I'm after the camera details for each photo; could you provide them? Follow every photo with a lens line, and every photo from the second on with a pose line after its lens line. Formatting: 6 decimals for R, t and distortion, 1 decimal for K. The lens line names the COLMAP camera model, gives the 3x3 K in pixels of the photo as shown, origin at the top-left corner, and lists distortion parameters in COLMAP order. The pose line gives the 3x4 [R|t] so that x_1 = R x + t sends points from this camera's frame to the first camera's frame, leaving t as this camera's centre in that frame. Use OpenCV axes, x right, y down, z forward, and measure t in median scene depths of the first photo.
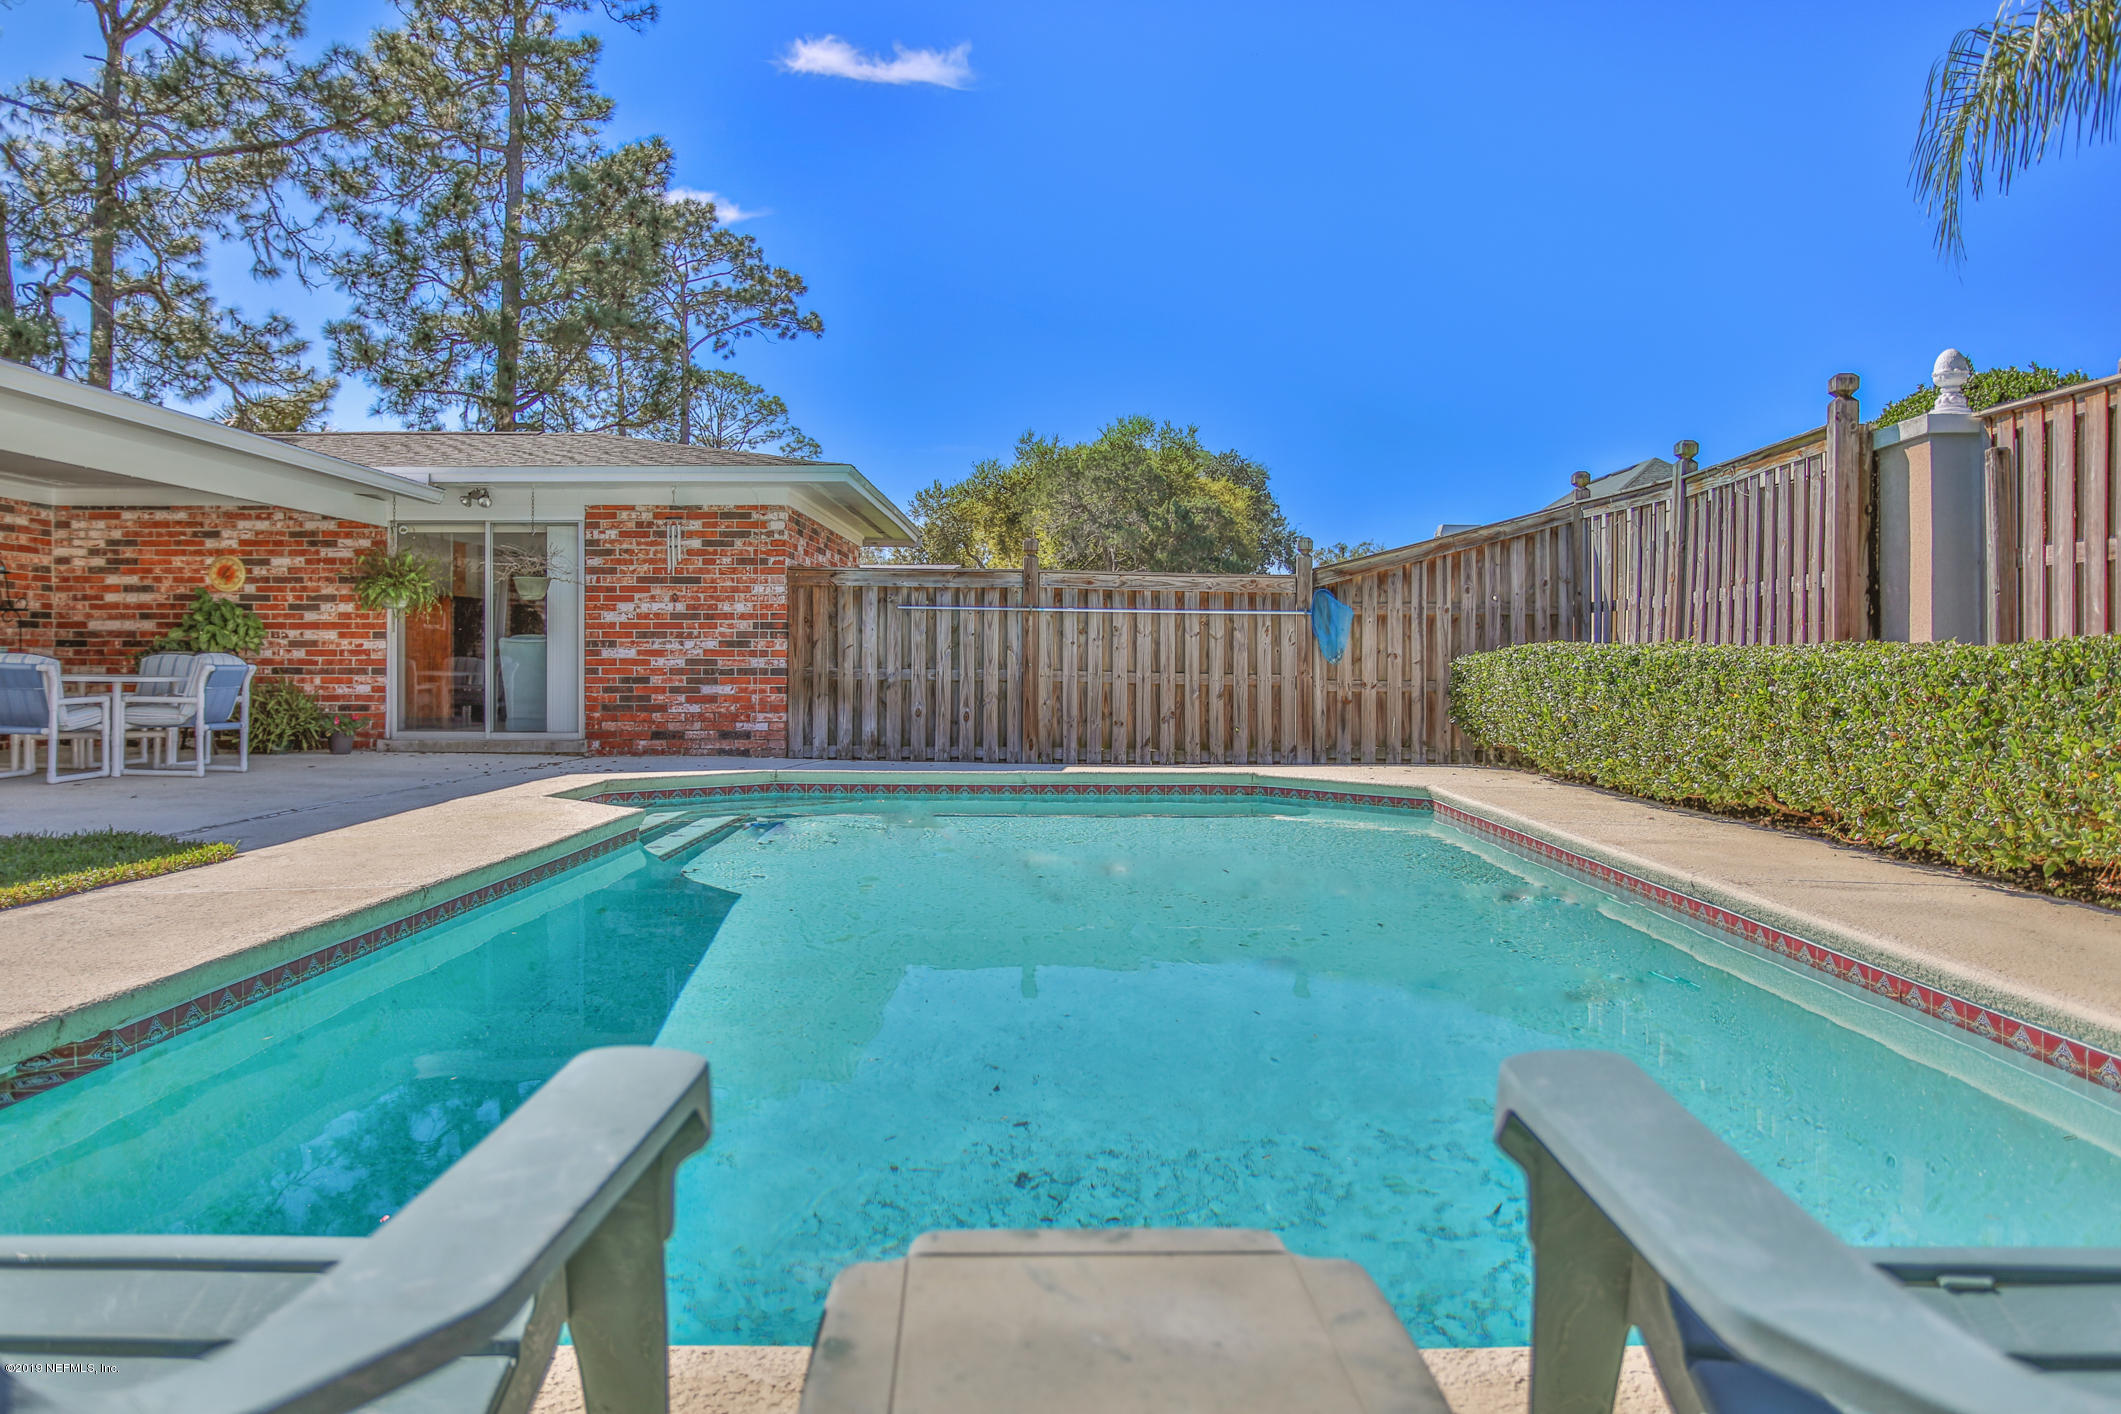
lens RADIAL K [[1505.8, 0, 1048.4], [0, 1505.8, 669.2], [0, 0, 1]] dist [0.009125, 0.016654]
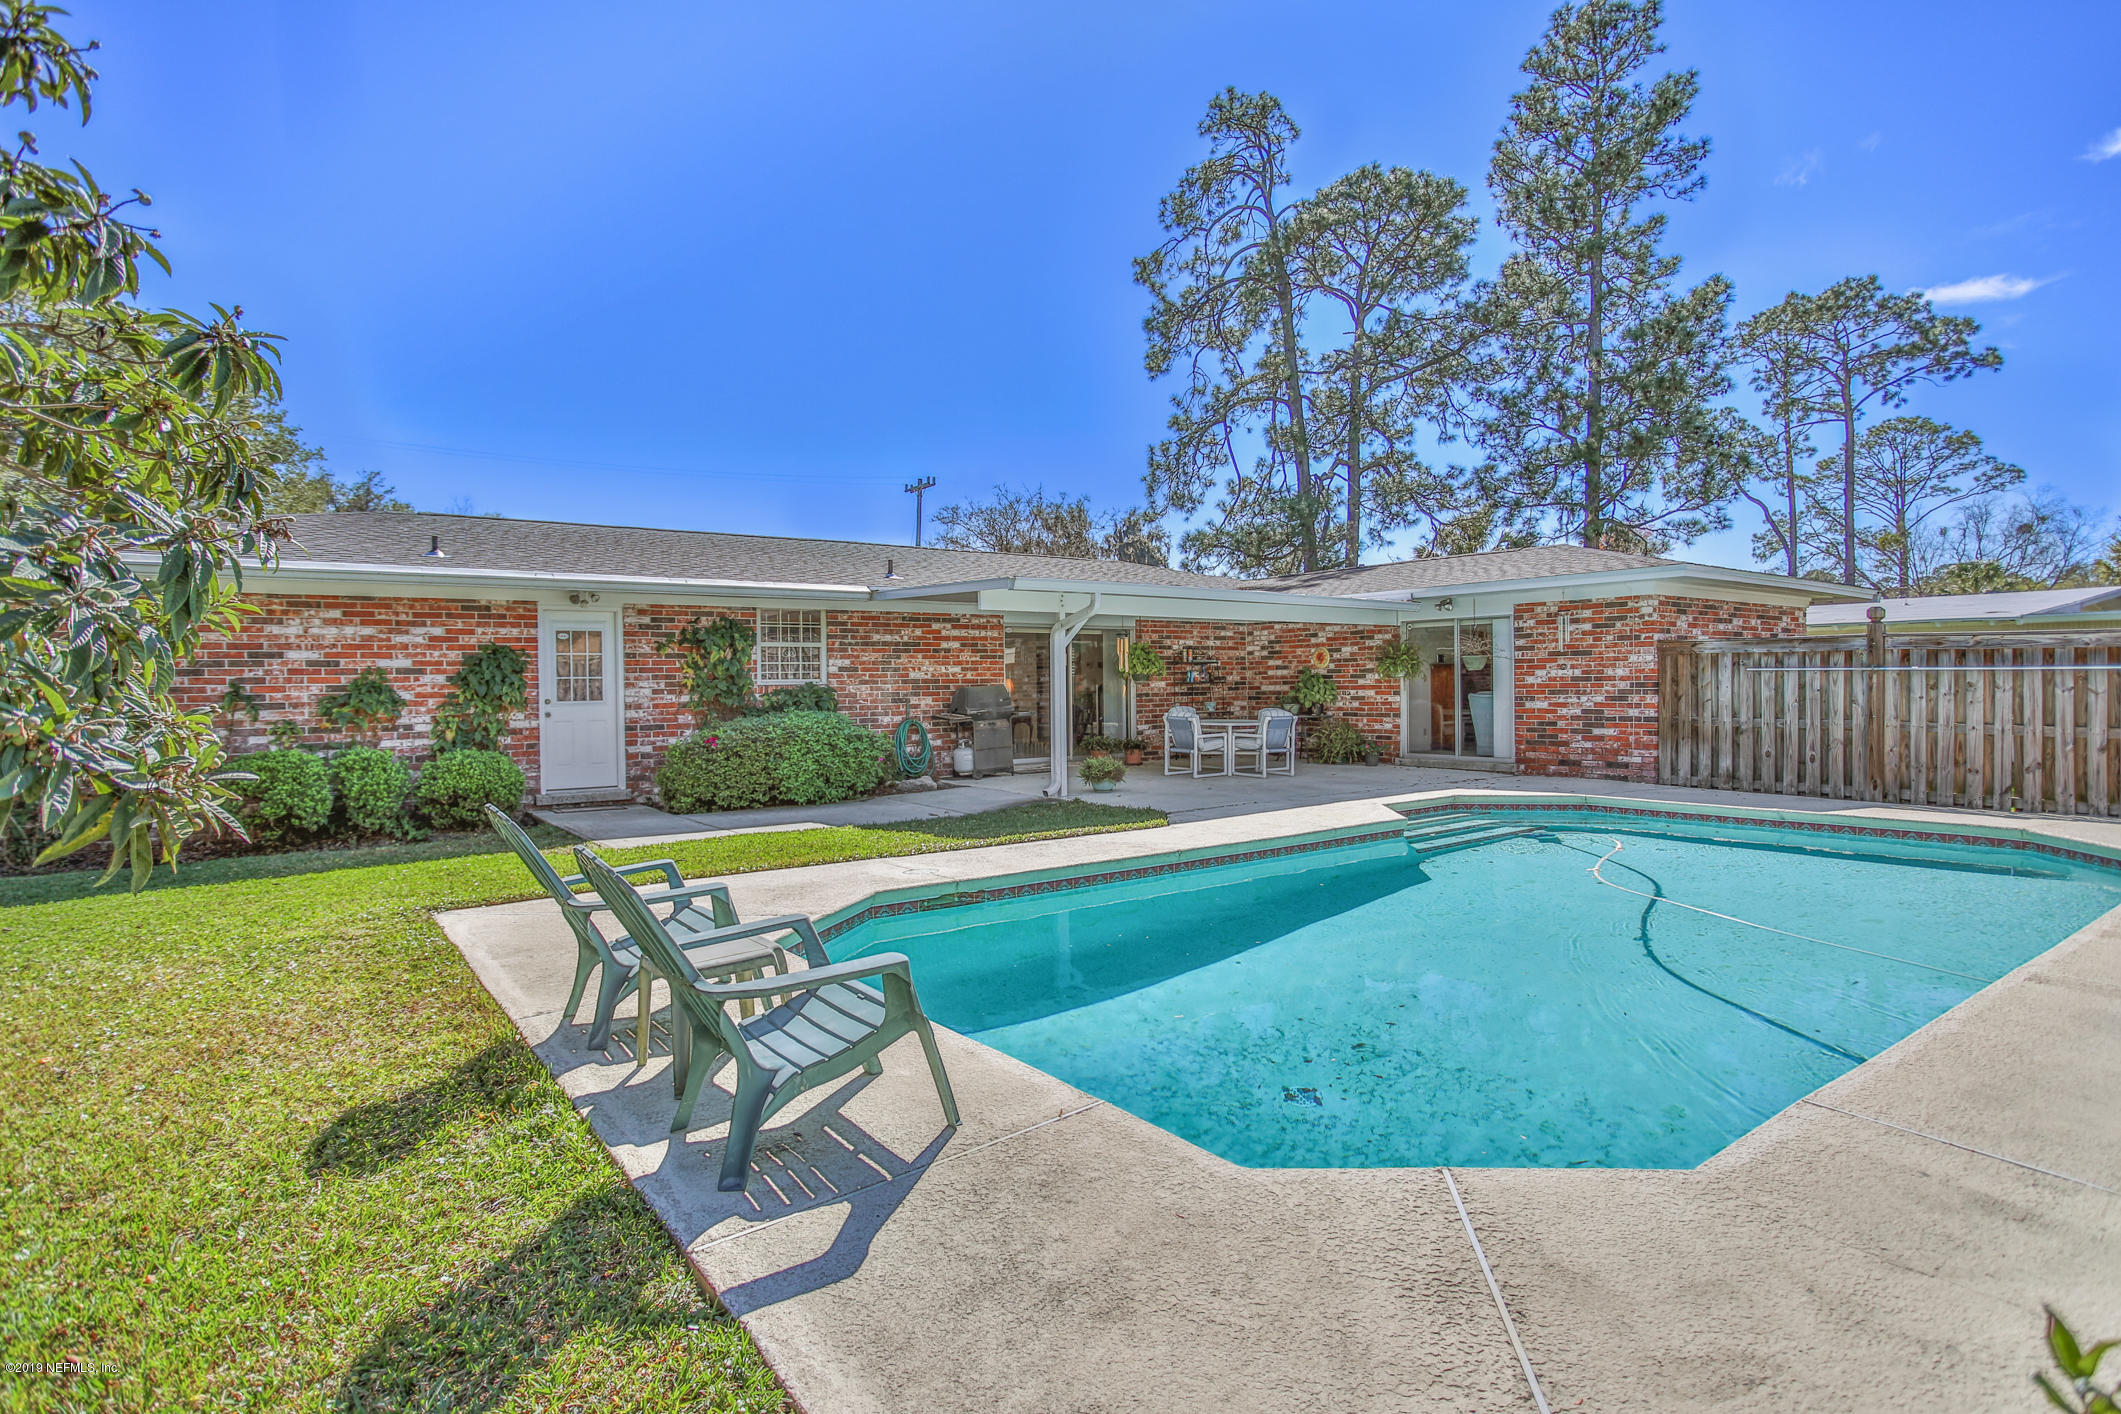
lens RADIAL K [[1155.2, 0, 1052.6], [0, 1155.2, 696.8], [0, 0, 1]] dist [-0.006286, 0.000038]
pose [[0.596410, 0.002008, -0.802677, 0.321175], [0.012546, 0.999851, 0.011823, -0.036423], [0.802582, -0.017121, 0.596296, -0.033557]]
